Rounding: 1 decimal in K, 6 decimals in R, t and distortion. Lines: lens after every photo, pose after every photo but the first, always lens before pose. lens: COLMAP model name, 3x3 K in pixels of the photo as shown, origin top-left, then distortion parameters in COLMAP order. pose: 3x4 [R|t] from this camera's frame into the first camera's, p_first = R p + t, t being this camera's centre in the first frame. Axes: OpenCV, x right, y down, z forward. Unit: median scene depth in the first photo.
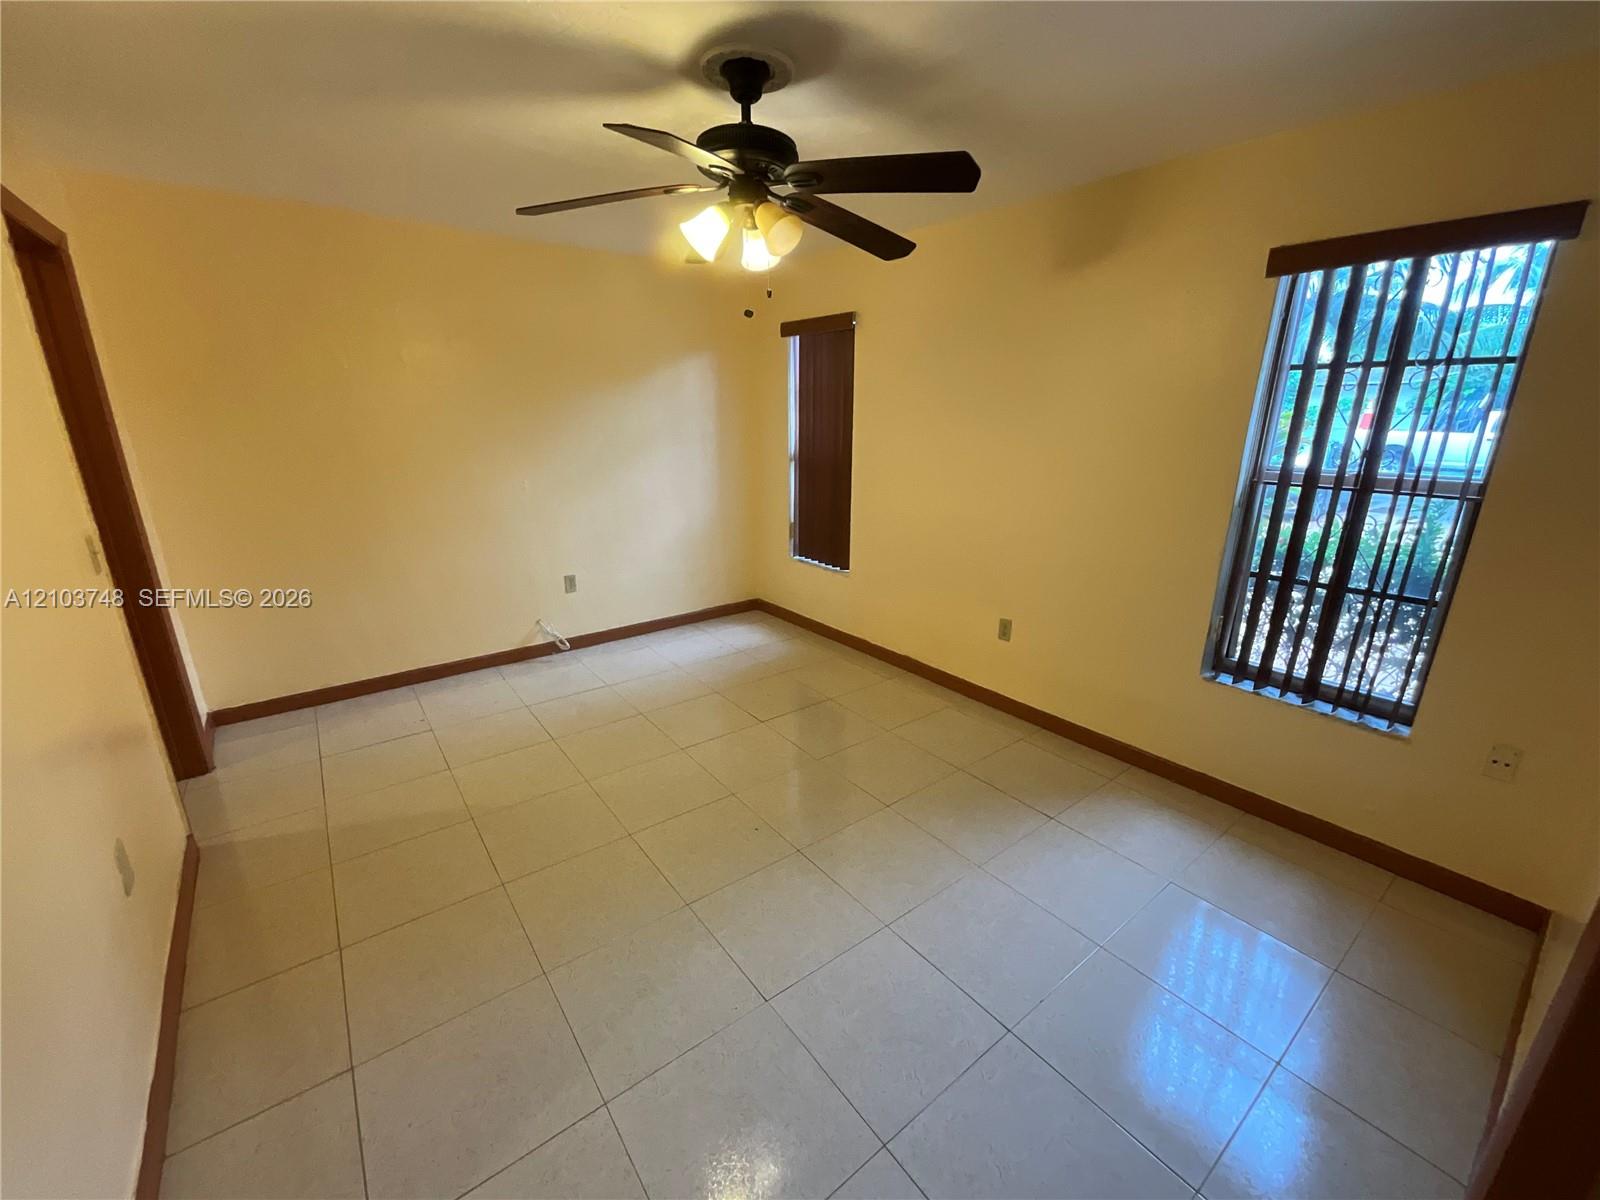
lens RADIAL K [[653.3, 0, 798.7], [0, 653.3, 598.9], [0, 0, 1]] dist [-0.002406, 0.001932]
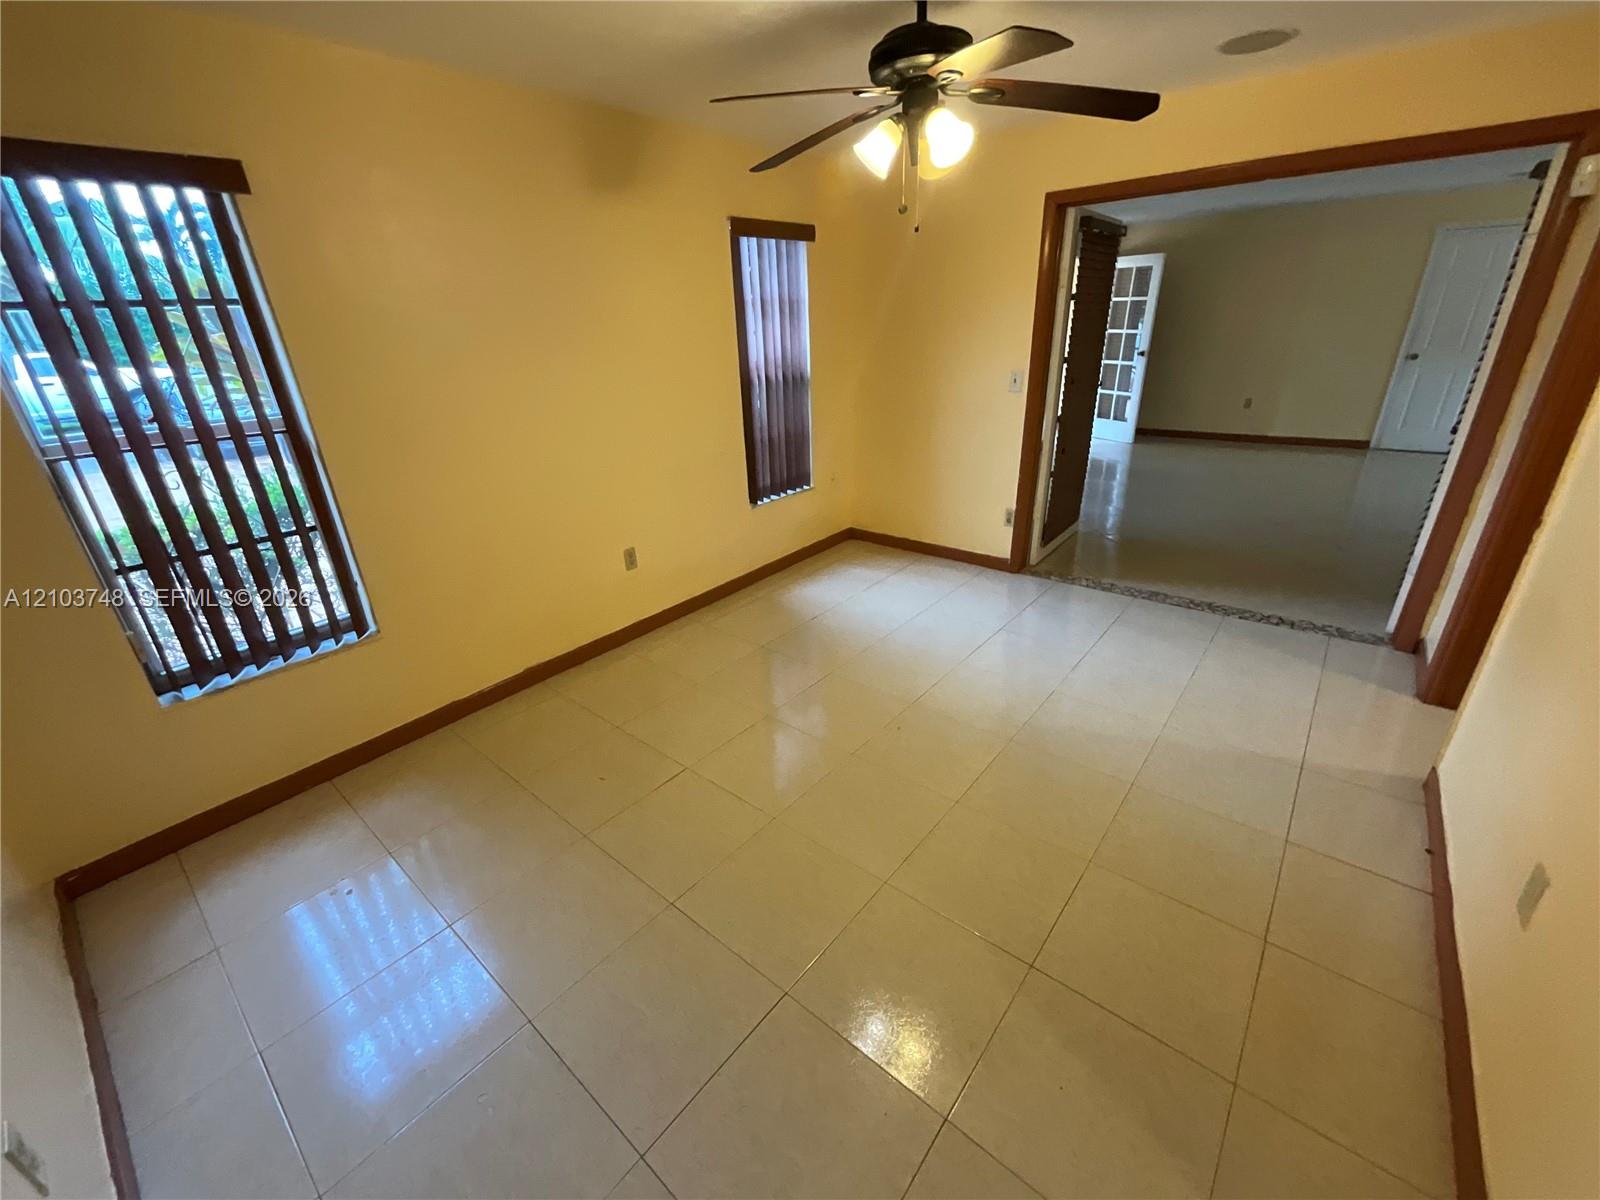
lens RADIAL K [[653.3, 0, 801.7], [0, 653.3, 599.3], [0, 0, 1]] dist [-0.002406, 0.001932]
pose [[-0.210827, -0.378958, 0.901079, -0.554797], [0.325152, 0.842122, 0.430239, -0.204097], [-0.921861, 0.383694, -0.054323, 0.679640]]
